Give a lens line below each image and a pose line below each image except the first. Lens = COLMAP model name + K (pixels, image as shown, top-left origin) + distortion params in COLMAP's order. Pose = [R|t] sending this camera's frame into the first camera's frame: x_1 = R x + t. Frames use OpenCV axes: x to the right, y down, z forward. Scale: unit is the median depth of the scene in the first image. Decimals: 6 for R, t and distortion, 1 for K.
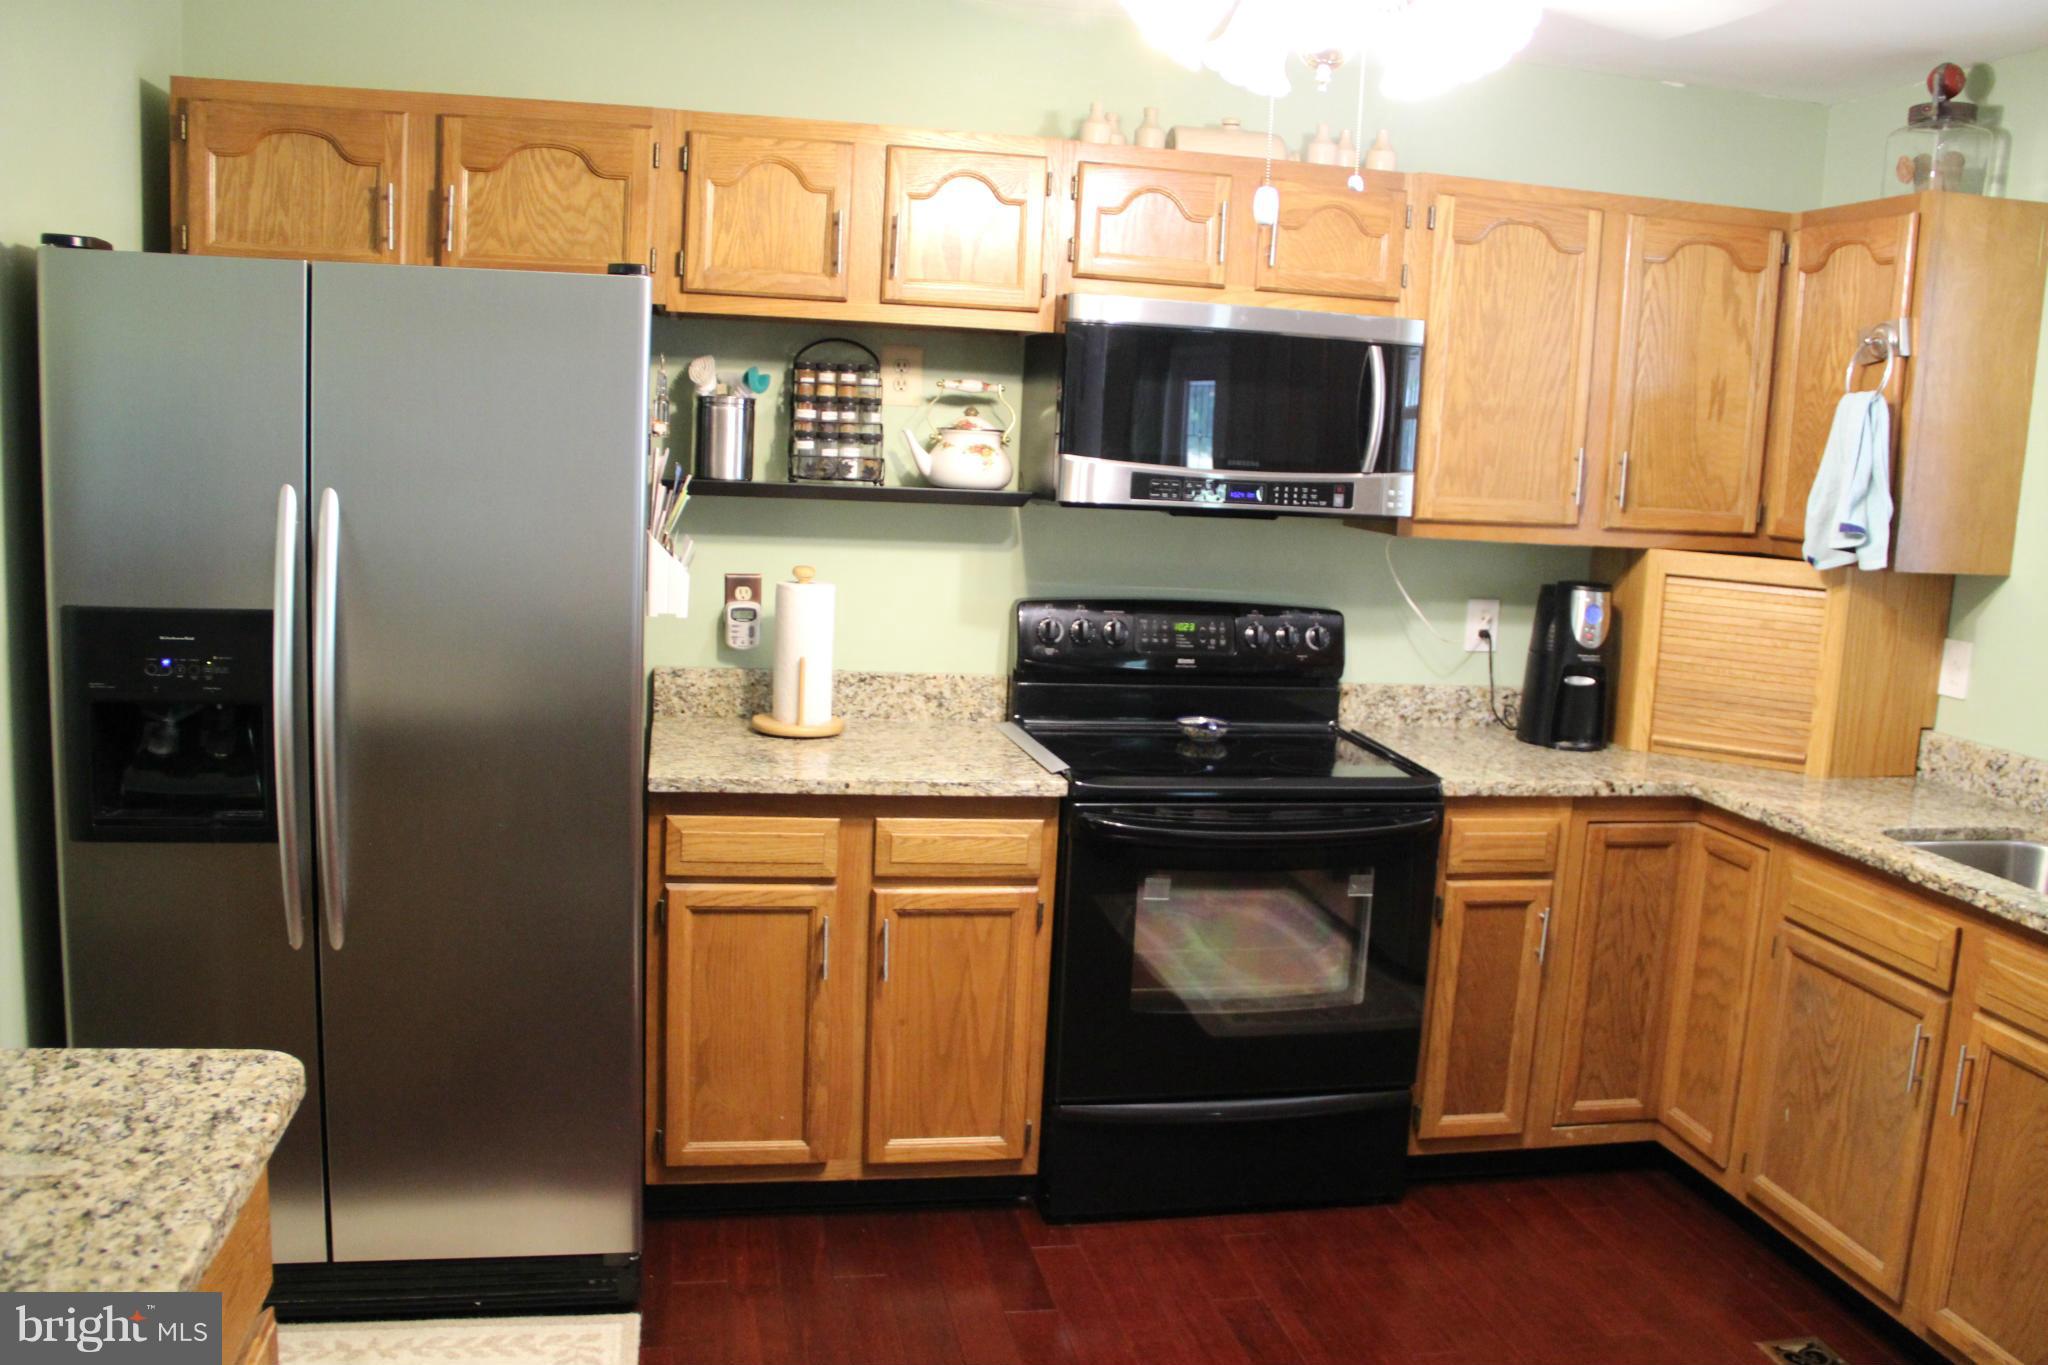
lens RADIAL K [[1699.9, 0, 1054.1], [0, 1699.9, 697.2], [0, 0, 1]] dist [-0.167815, 0.132755]
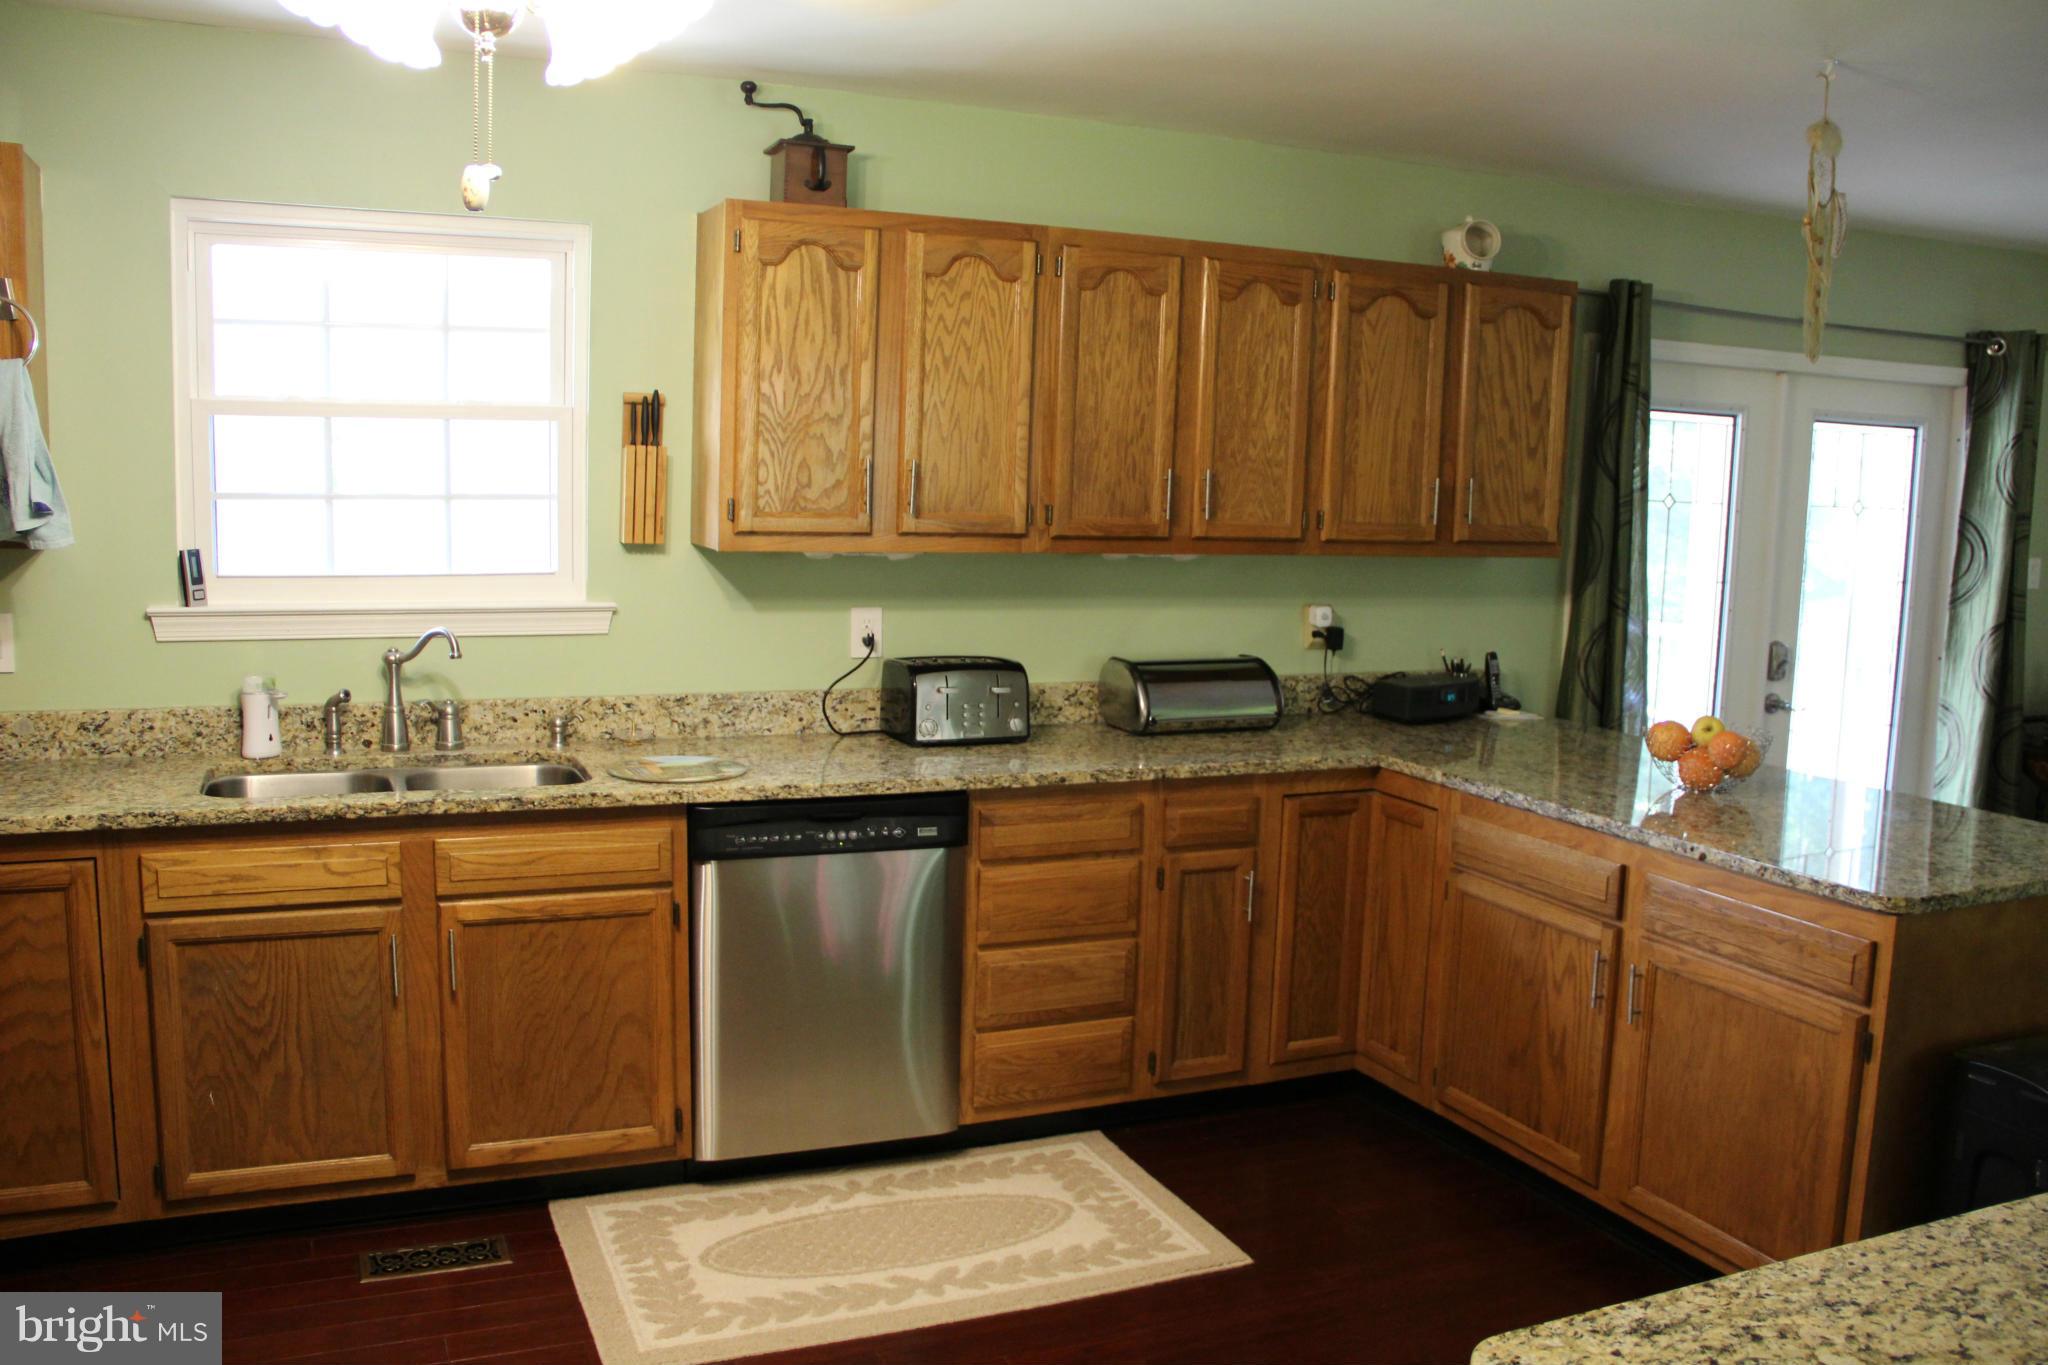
lens RADIAL K [[1674.7, 0, 1071.4], [0, 1674.7, 683.5], [0, 0, 1]] dist [-0.177627, 0.125252]
pose [[-0.214127, -0.177773, 0.960493, -0.506648], [0.111752, 0.972385, 0.204888, -0.120058], [-0.970392, 0.151209, -0.188347, 0.592261]]
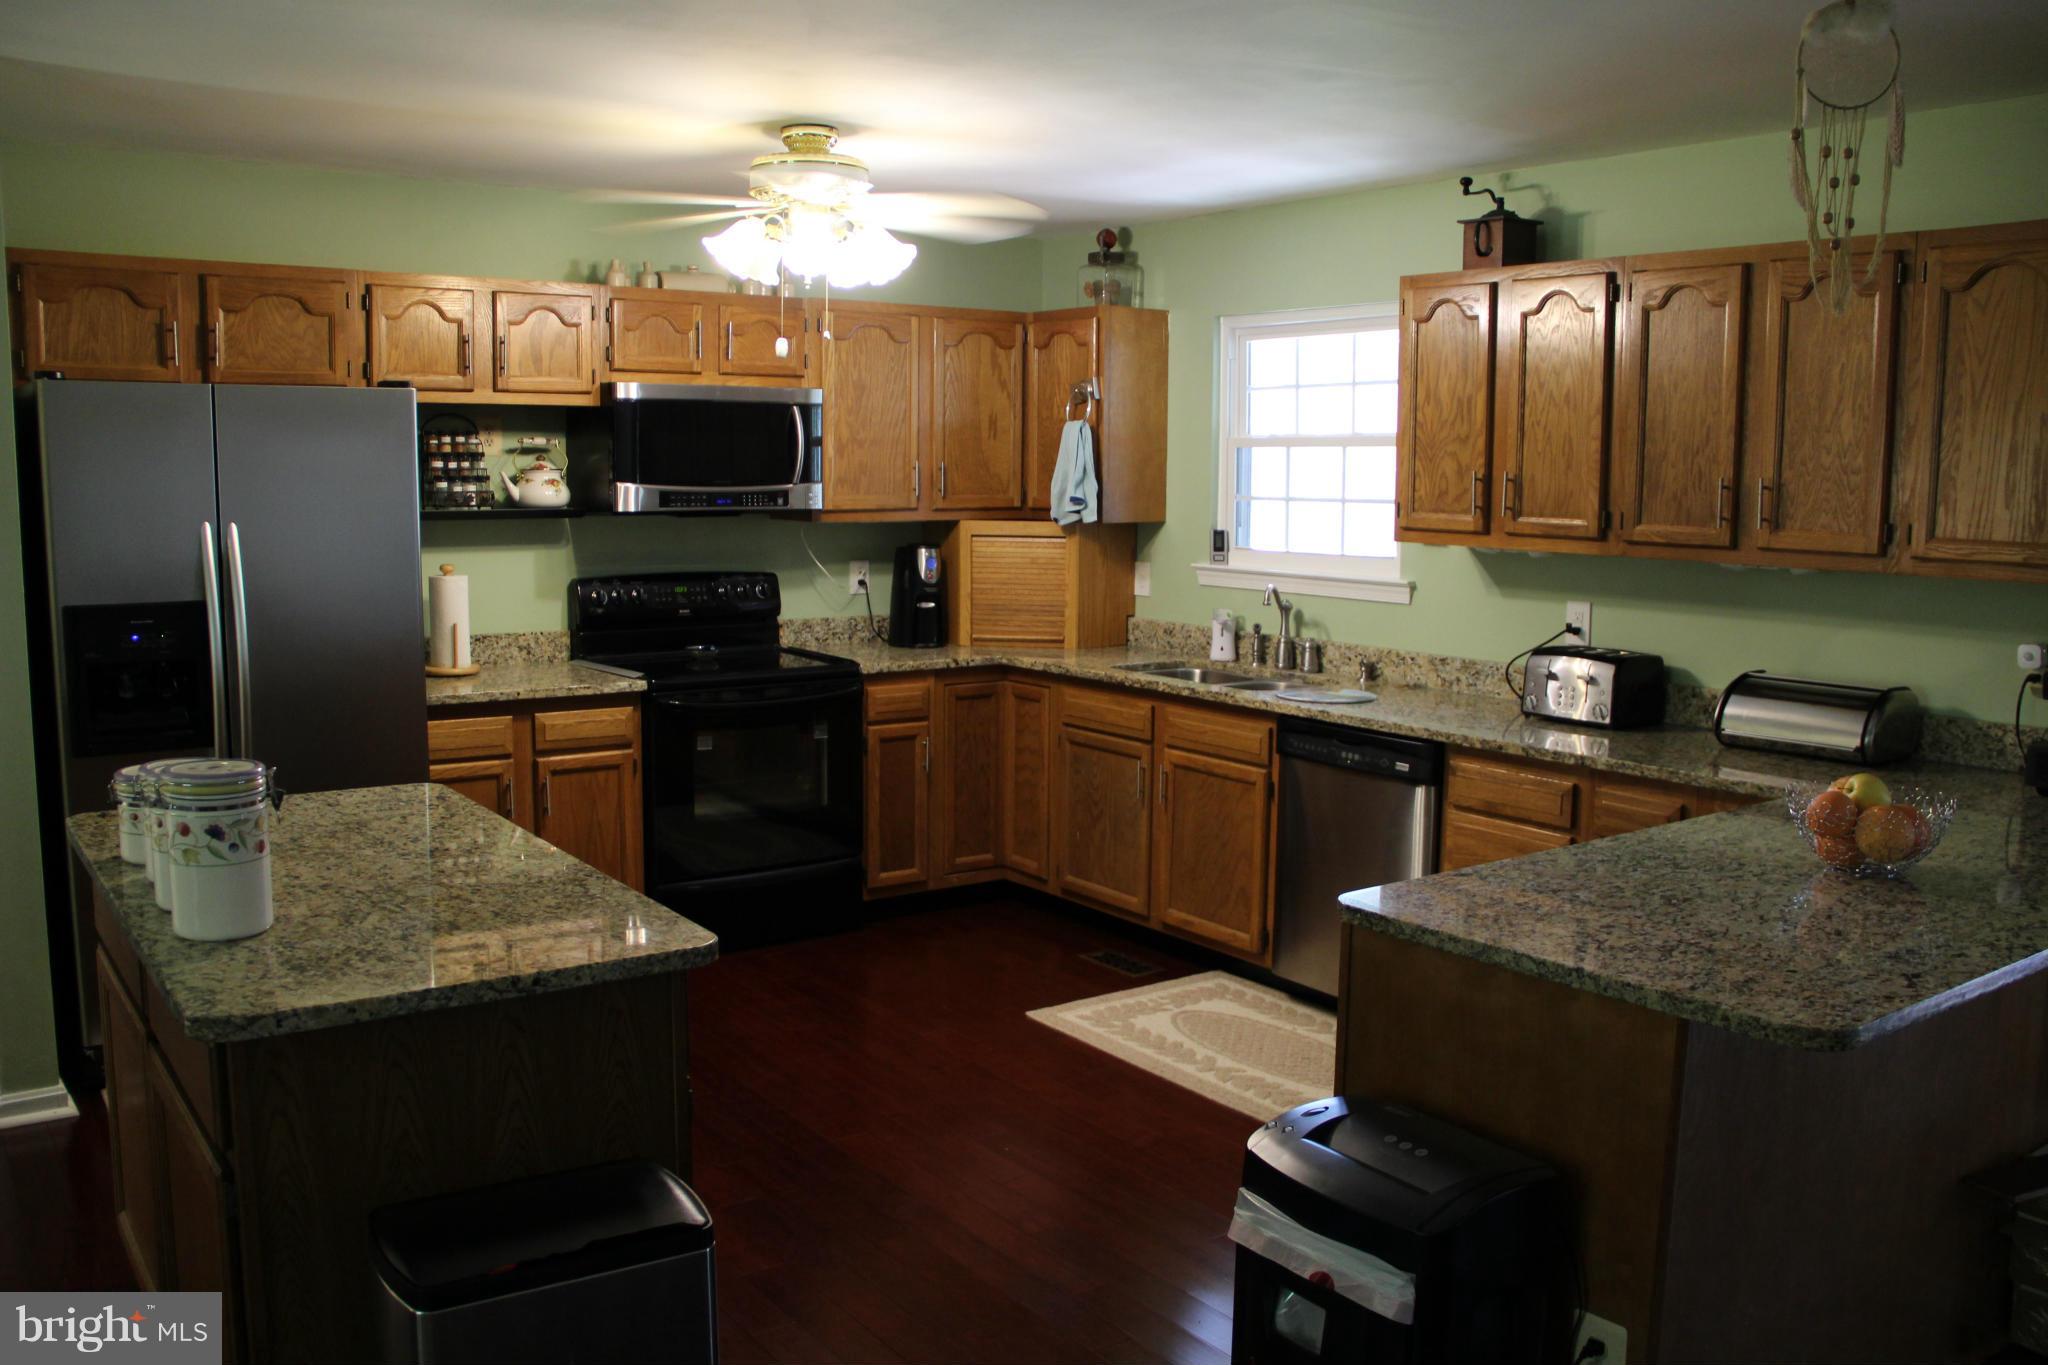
lens RADIAL K [[1674.7, 0, 1071.4], [0, 1674.7, 683.5], [0, 0, 1]] dist [-0.177627, 0.125252]
pose [[0.899577, -0.093228, 0.426697, -0.280175], [0.098808, 0.995065, 0.009101, 0.071363], [-0.425440, 0.033974, 0.904349, -0.564874]]
